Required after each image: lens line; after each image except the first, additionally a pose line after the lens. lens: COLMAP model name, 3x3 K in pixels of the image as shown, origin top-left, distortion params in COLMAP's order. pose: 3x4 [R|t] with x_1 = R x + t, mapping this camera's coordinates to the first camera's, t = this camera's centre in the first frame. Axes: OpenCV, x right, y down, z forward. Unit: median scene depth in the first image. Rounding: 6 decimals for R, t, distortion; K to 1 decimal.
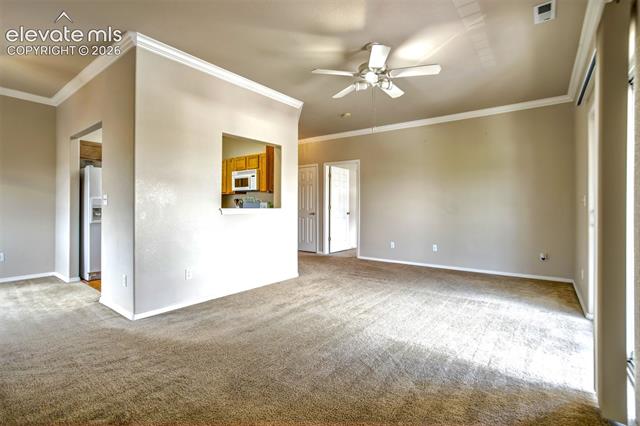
lens RADIAL K [[299.8, 0, 315.2], [0, 299.8, 210.0], [0, 0, 1]] dist [-0.032822, 0.016853]
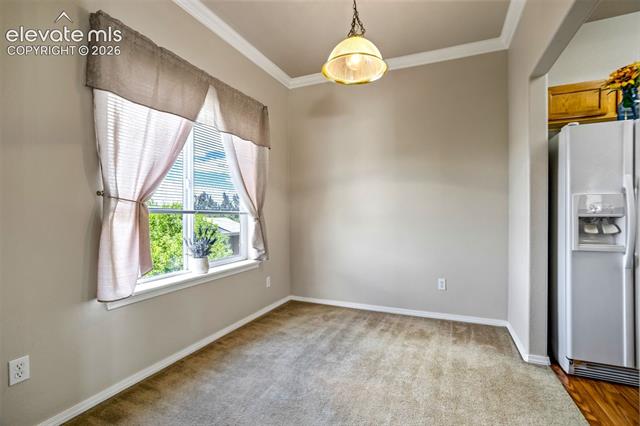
lens RADIAL K [[299.8, 0, 323.0], [0, 299.8, 215.6], [0, 0, 1]] dist [-0.032822, 0.016853]
pose [[0.254921, -0.001971, -0.966960, -0.407471], [0.004783, 0.999988, -0.000777, -0.009774], [0.966950, -0.004427, 0.254927, 0.499241]]
